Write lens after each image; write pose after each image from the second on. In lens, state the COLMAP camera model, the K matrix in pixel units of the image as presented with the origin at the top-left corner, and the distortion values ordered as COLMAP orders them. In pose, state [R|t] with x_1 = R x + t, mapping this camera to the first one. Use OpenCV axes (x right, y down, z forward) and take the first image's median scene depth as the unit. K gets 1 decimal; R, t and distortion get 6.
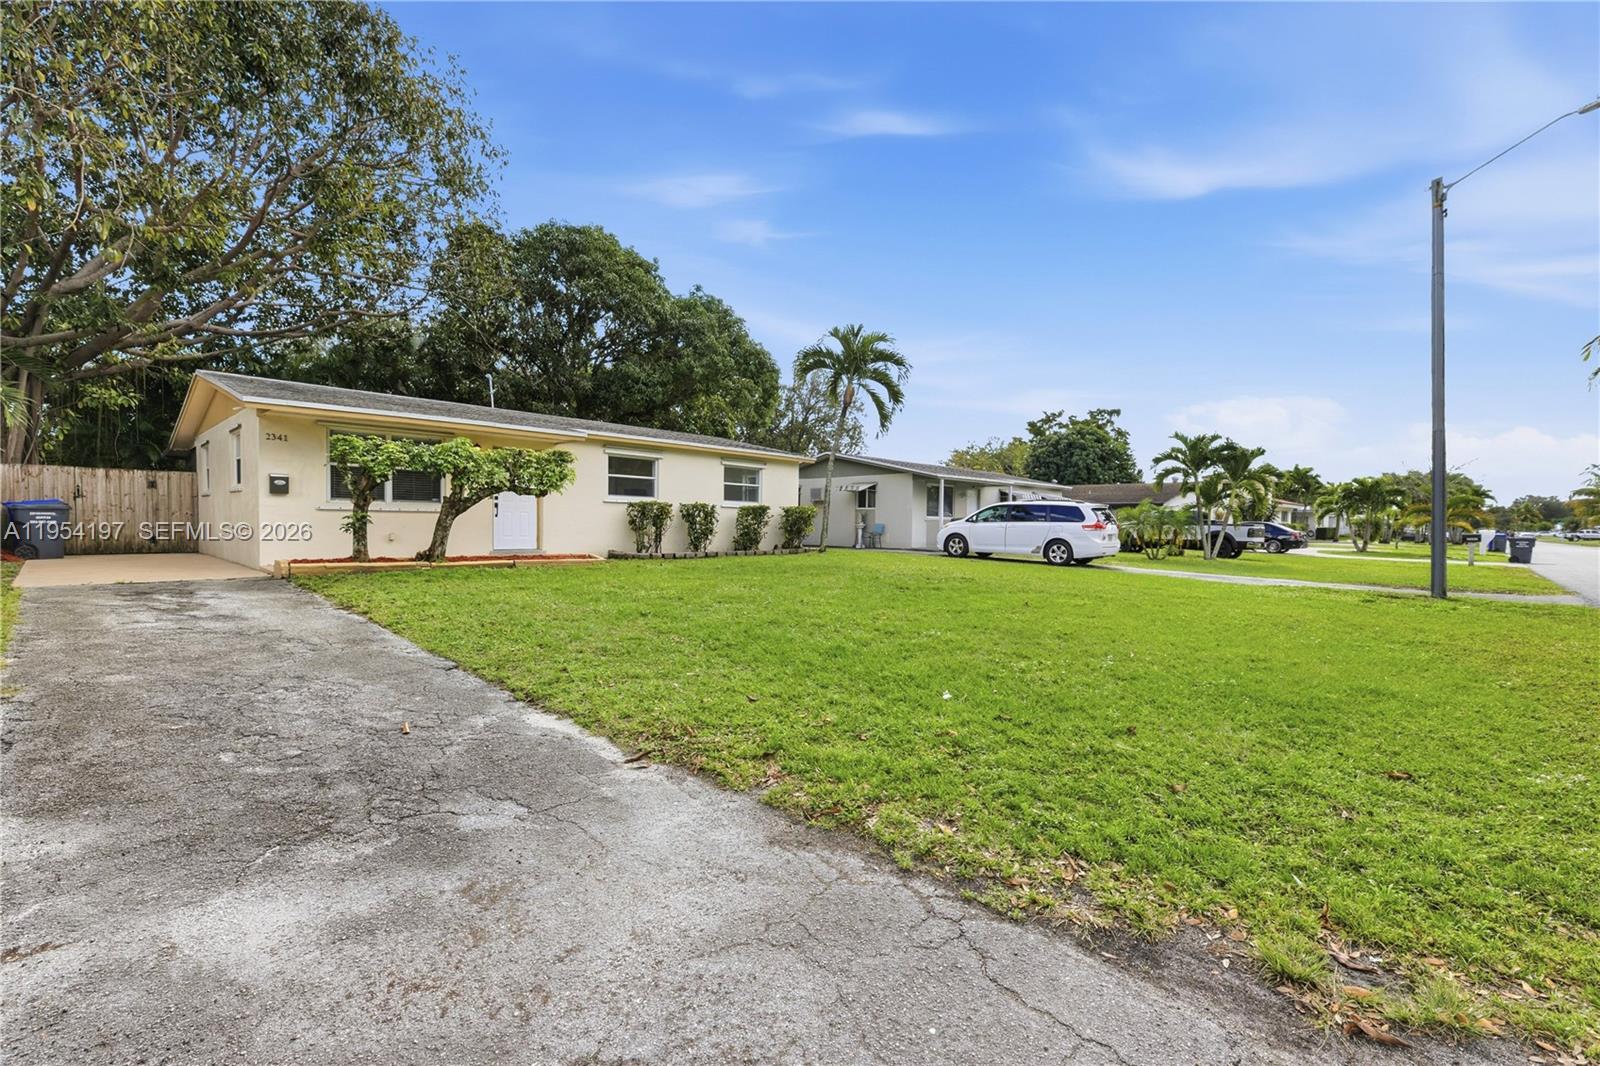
lens RADIAL K [[682.8, 0, 800.0], [0, 682.8, 533.0], [0, 0, 1]] dist [0.000554, 0.000017]
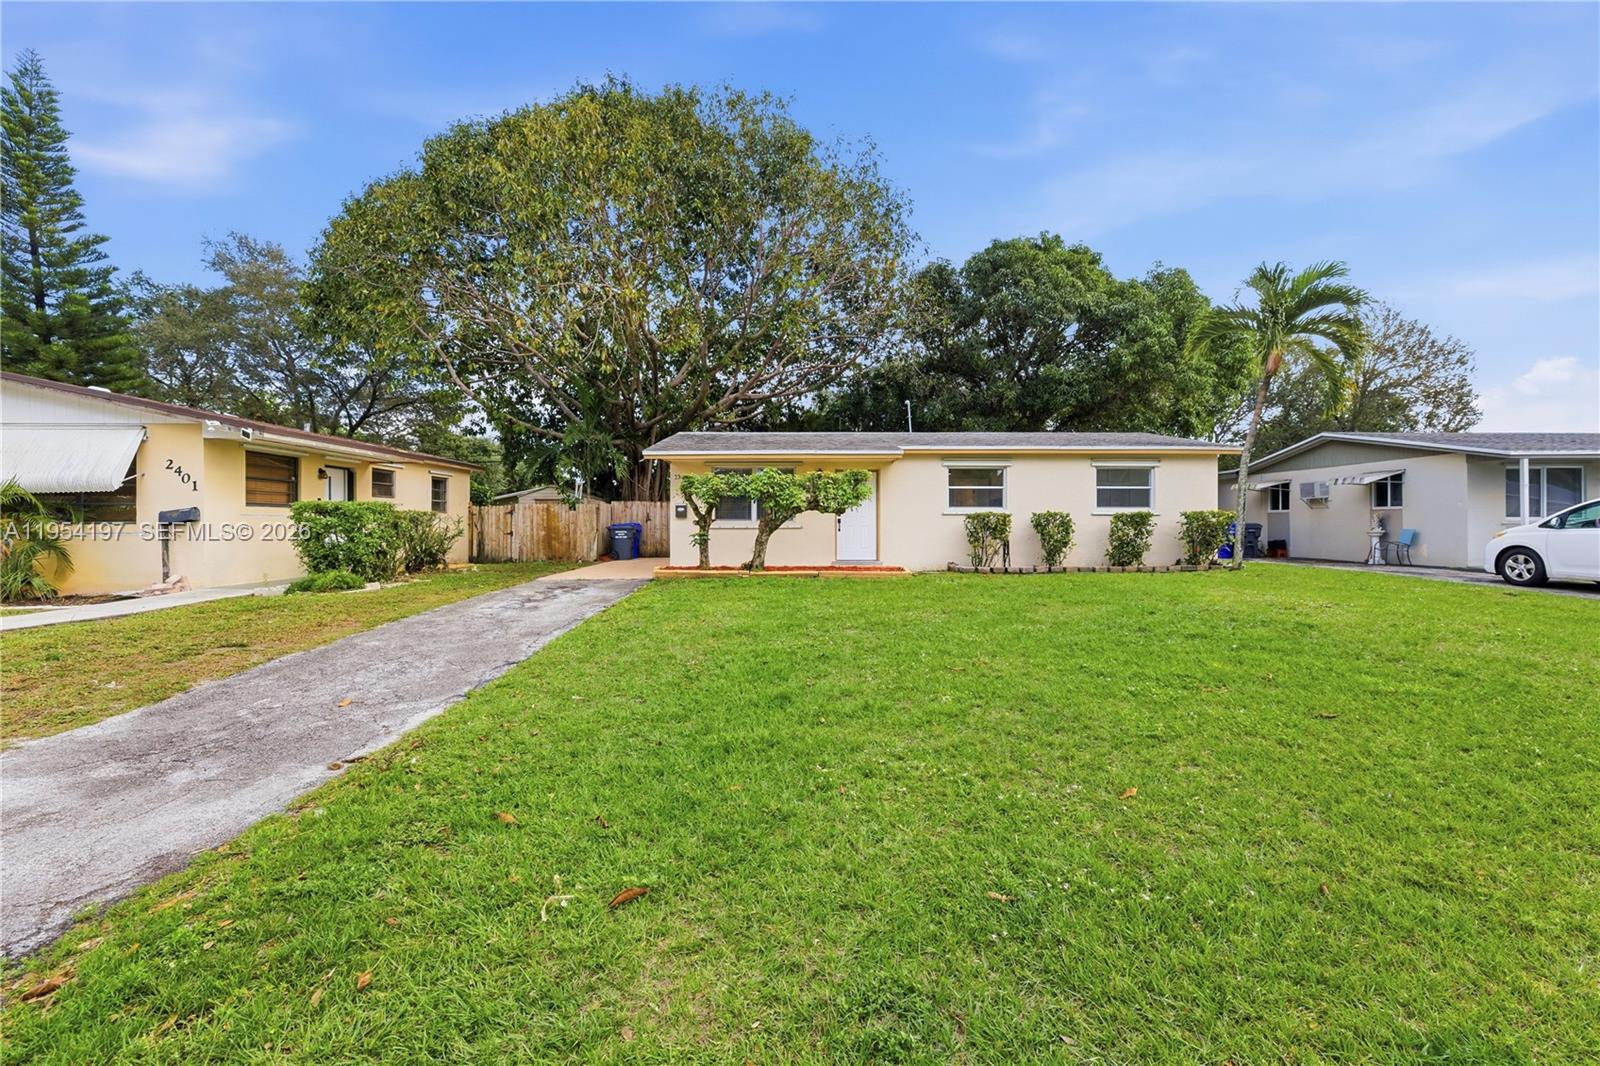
lens RADIAL K [[665.7, 0, 802.9], [0, 665.7, 506.3], [0, 0, 1]] dist [0.001158, 0.000088]
pose [[0.713569, -0.034845, -0.699718, 0.215570], [0.003007, 0.998905, -0.046678, -0.010763], [0.700578, 0.031204, 0.712893, 0.133047]]
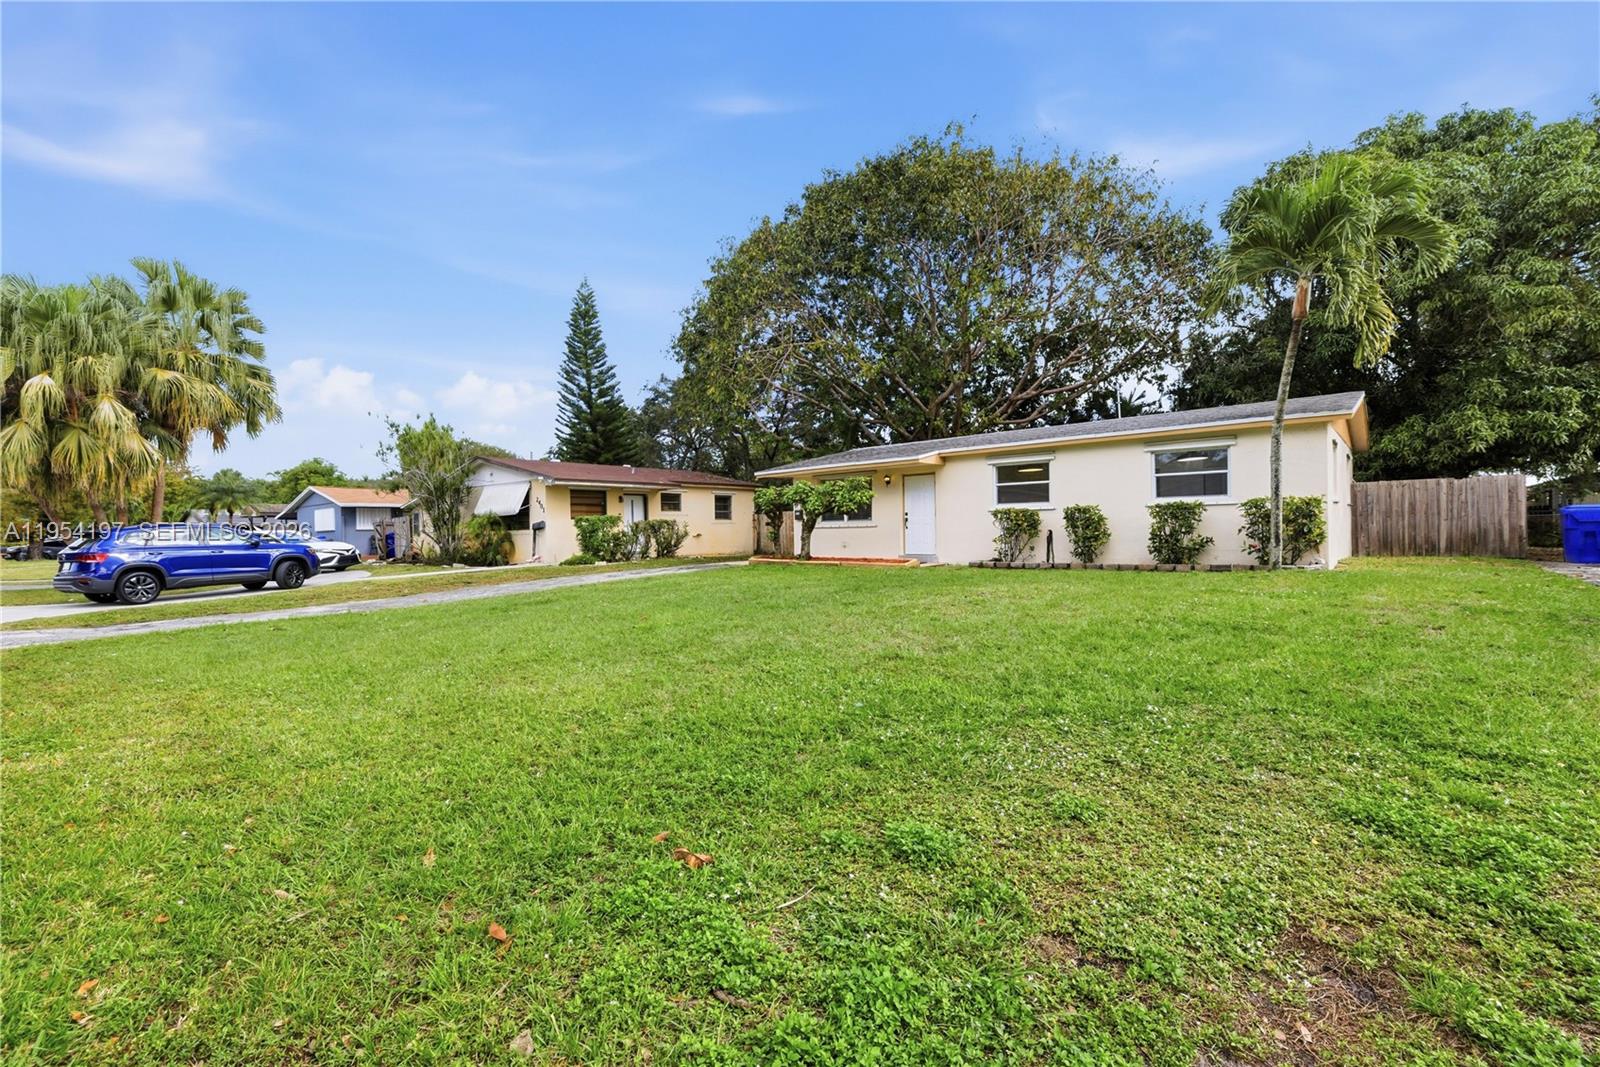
lens RADIAL K [[682.8, 0, 800.0], [0, 682.8, 533.5], [0, 0, 1]] dist [0.000554, 0.000017]
pose [[0.026896, -0.004215, -0.999629, 0.640220], [0.007237, 0.999966, -0.004021, -0.008425], [0.999612, -0.007126, 0.026925, 0.579708]]
